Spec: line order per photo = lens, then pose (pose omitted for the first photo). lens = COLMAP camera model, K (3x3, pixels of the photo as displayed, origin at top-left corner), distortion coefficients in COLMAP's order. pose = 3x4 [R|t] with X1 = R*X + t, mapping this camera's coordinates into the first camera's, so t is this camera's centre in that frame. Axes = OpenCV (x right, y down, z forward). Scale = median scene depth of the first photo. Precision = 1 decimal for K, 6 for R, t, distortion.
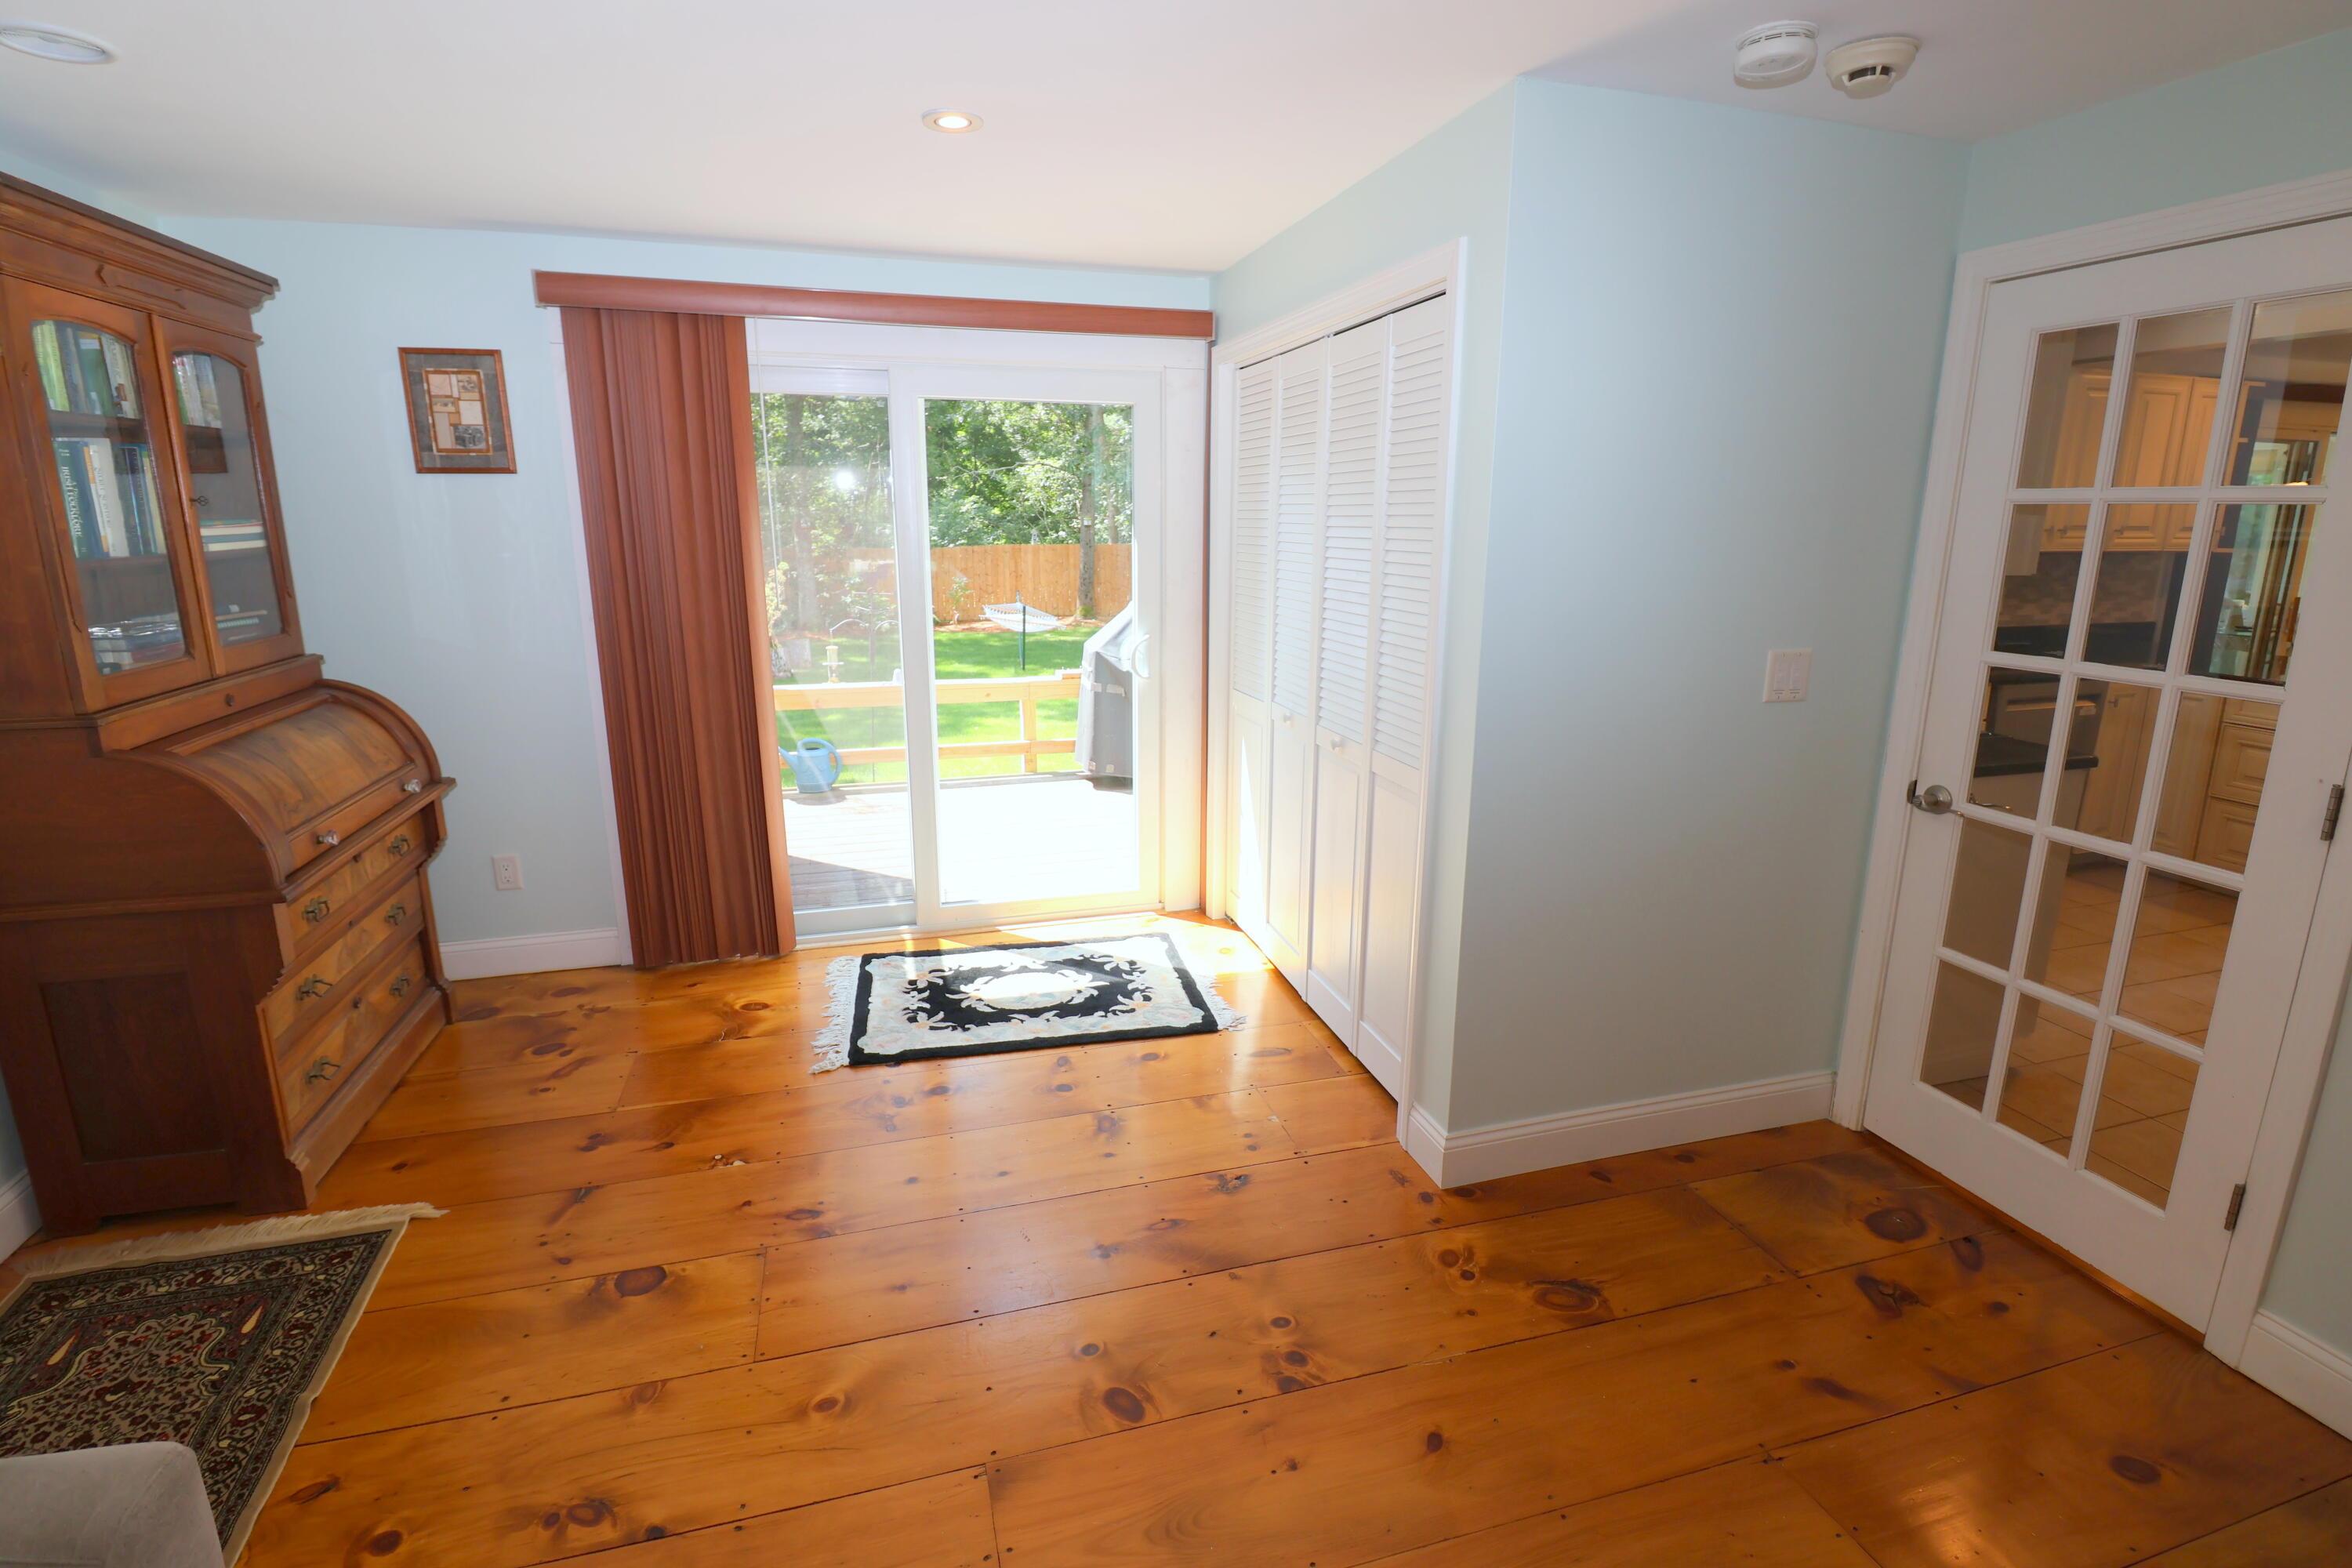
lens RADIAL K [[1083.0, 0, 1177.4], [0, 1083.0, 767.9], [0, 0, 1]] dist [-0.005463, -0.009818]
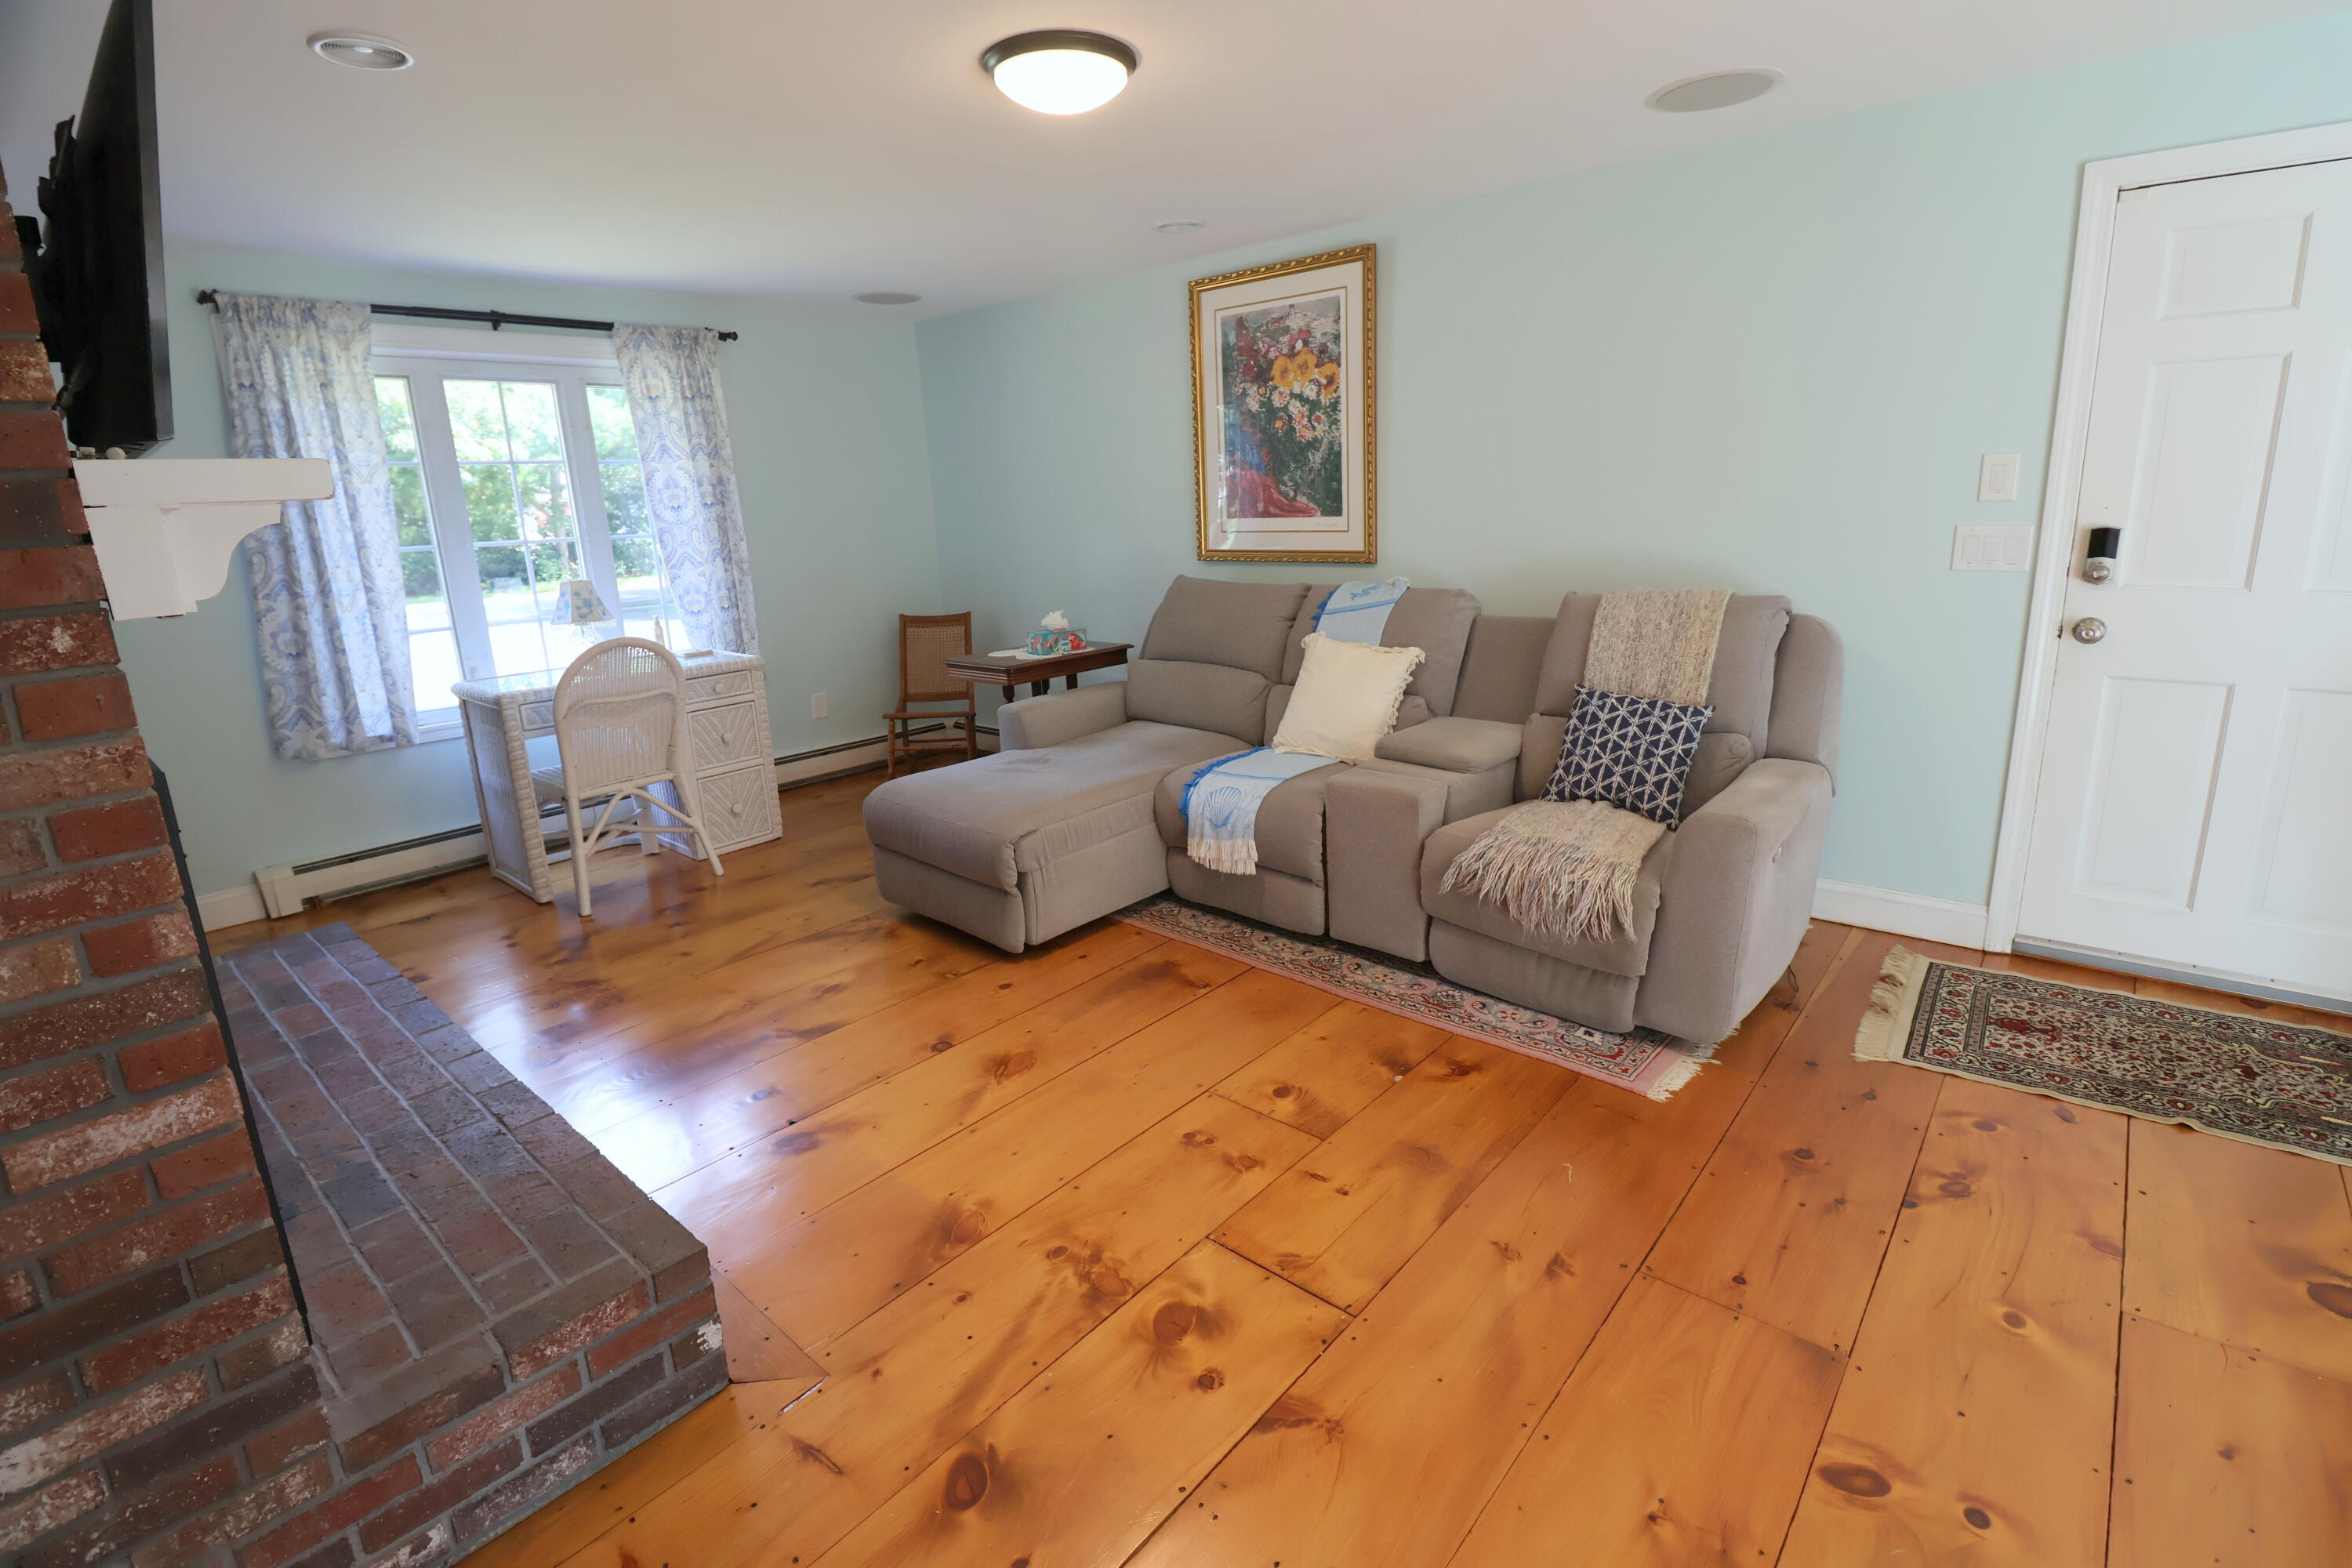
lens RADIAL K [[1083.0, 0, 1174.0], [0, 1083.0, 754.3], [0, 0, 1]] dist [-0.005463, -0.009818]
pose [[-0.841707, 0.160223, -0.515614, 0.413957], [-0.081995, 0.905950, 0.415368, -0.113378], [0.533673, 0.391896, -0.749407, 0.653791]]
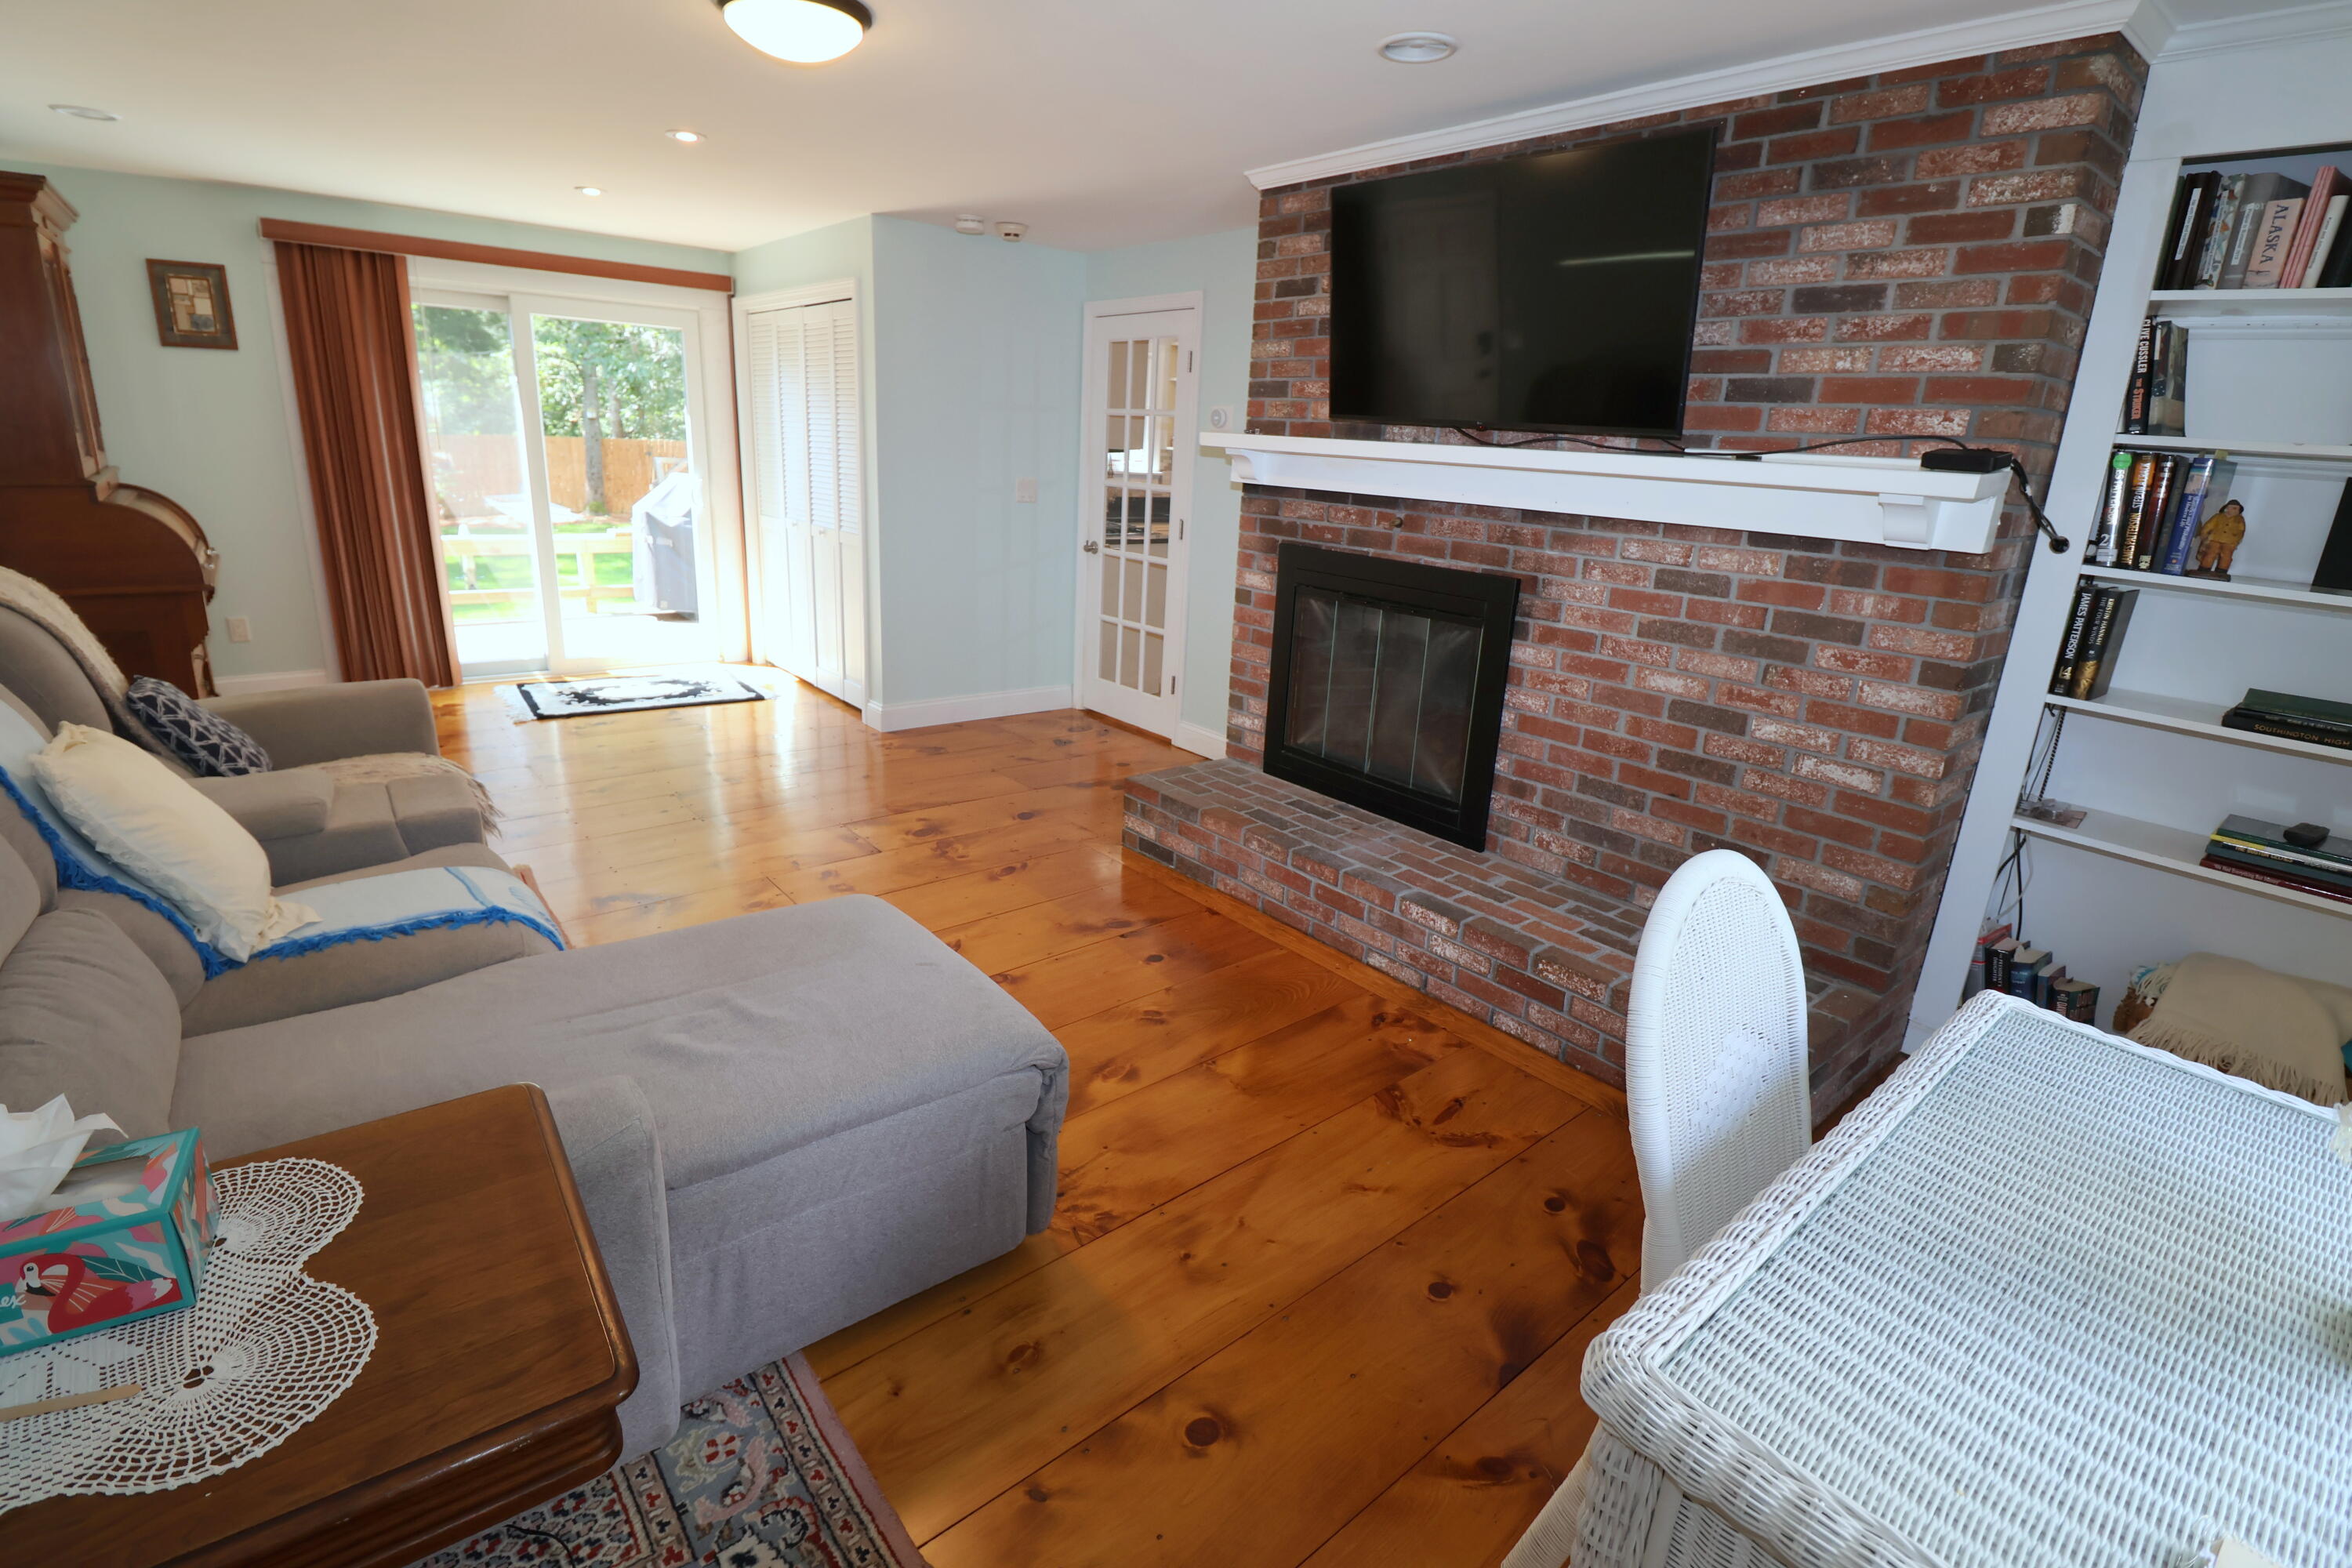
lens RADIAL K [[1083.0, 0, 1167.5], [0, 1083.0, 759.3], [0, 0, 1]] dist [-0.005463, -0.009818]
pose [[0.918079, -0.069451, 0.390265, -0.056369], [0.042599, 0.996116, 0.077056, 0.235215], [-0.394101, -0.054118, 0.917472, -0.908735]]
